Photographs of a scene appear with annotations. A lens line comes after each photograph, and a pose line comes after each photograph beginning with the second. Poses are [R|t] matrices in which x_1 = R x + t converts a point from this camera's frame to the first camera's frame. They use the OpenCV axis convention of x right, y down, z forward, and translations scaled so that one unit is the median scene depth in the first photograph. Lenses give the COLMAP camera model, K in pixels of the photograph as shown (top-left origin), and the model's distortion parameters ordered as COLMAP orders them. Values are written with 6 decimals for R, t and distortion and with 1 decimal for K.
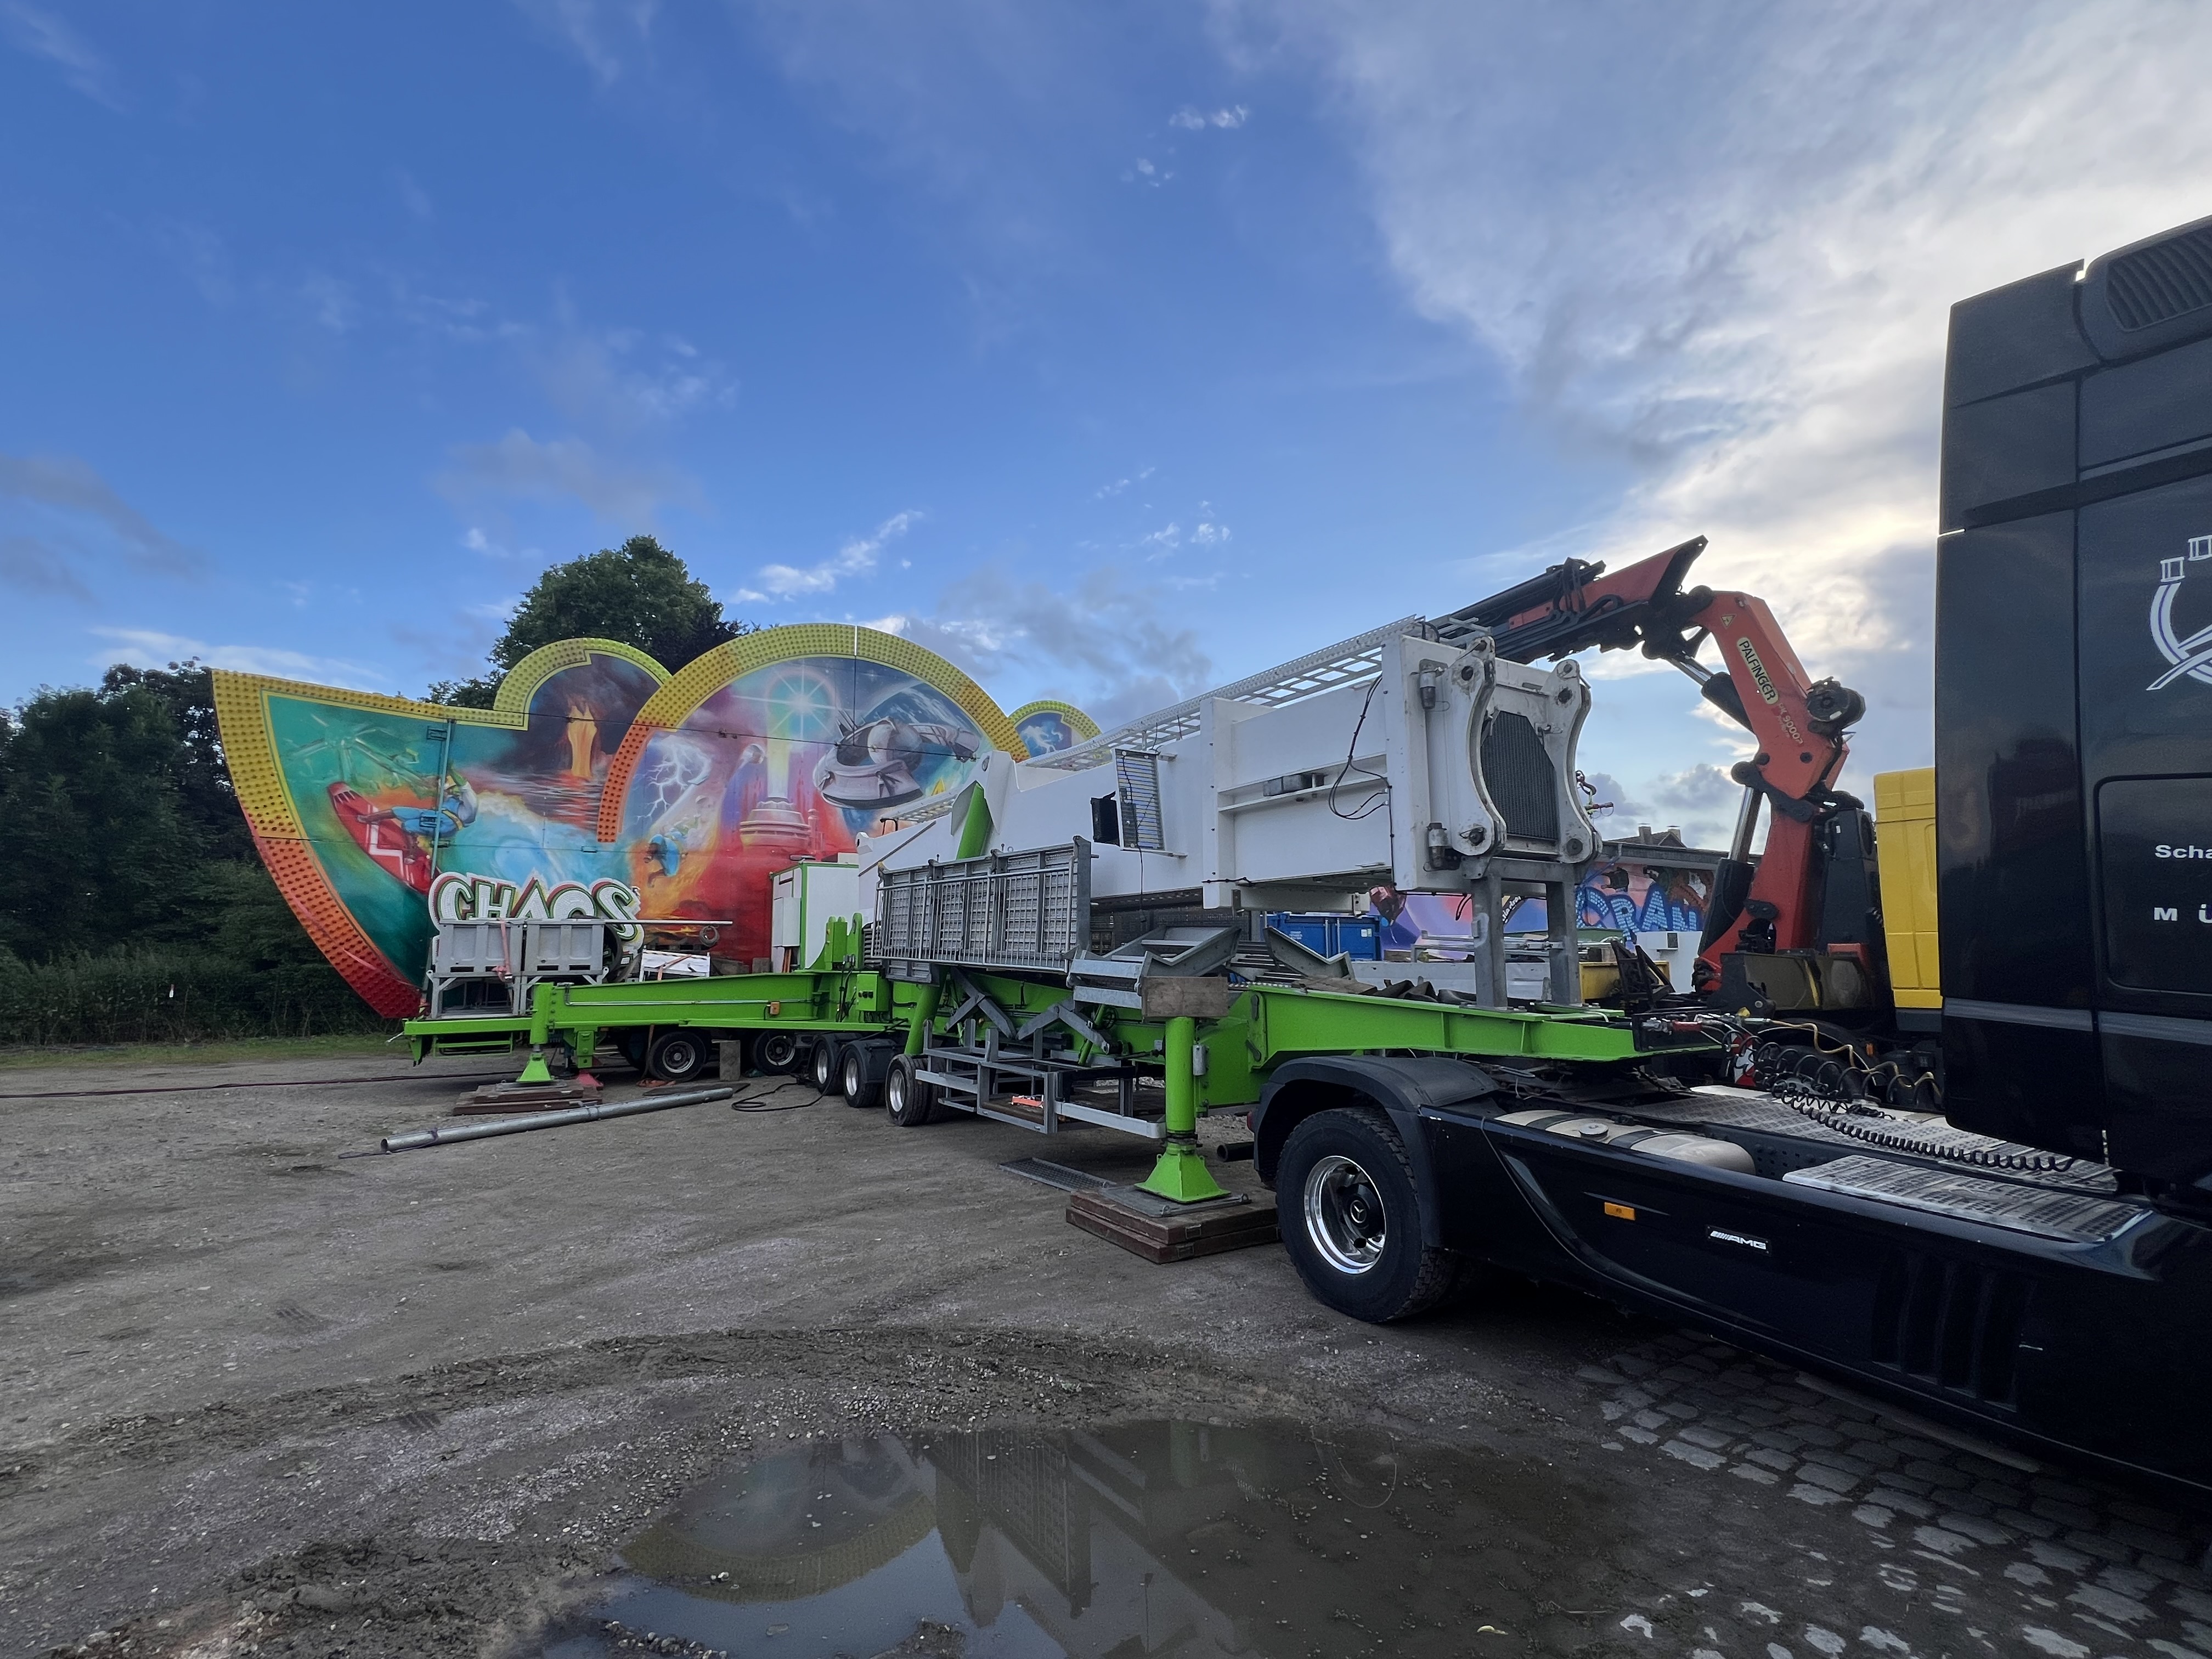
lens RADIAL K [[978.0, 0, 1106.0], [0, 978.0, 829.5], [0, 0, 1]] dist [-0.016056, 0.007240]
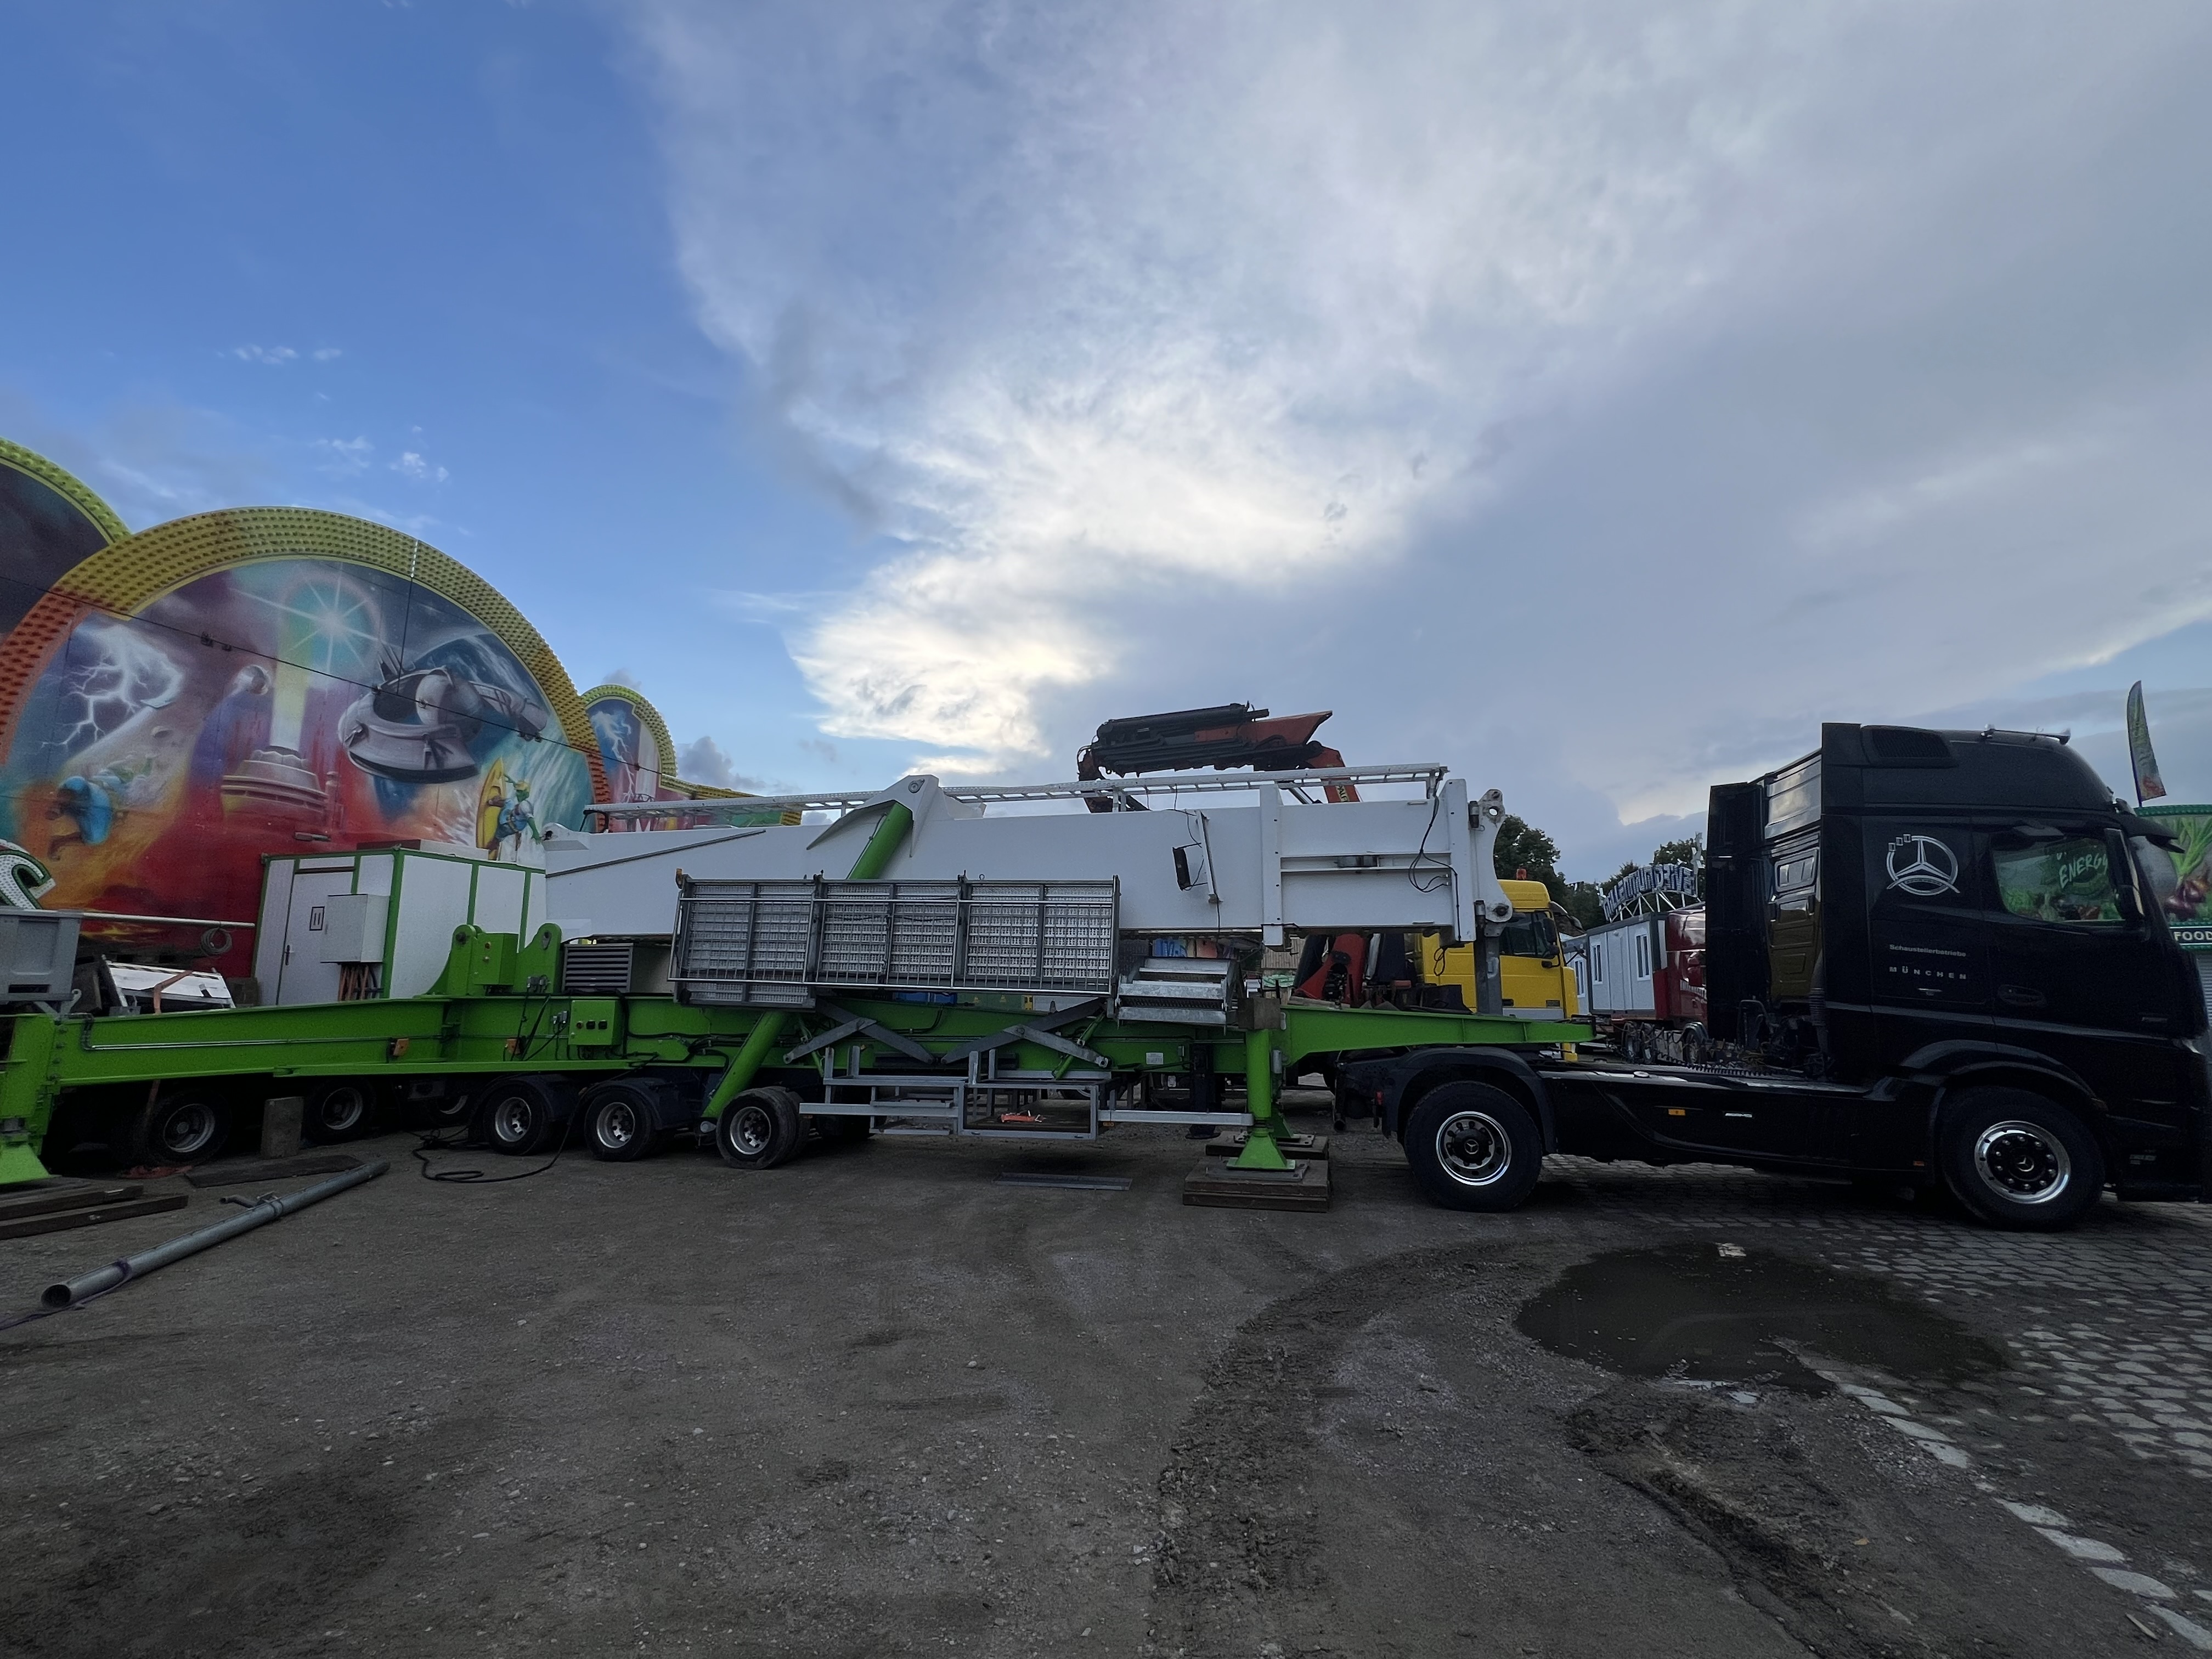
lens RADIAL K [[978.0, 0, 1106.0], [0, 978.0, 829.5], [0, 0, 1]] dist [-0.016056, 0.007240]
pose [[0.710859, 0.122199, 0.692638, -0.416099], [-0.098857, 0.992374, -0.073623, 0.019388], [-0.696353, -0.016136, 0.717518, 0.094785]]
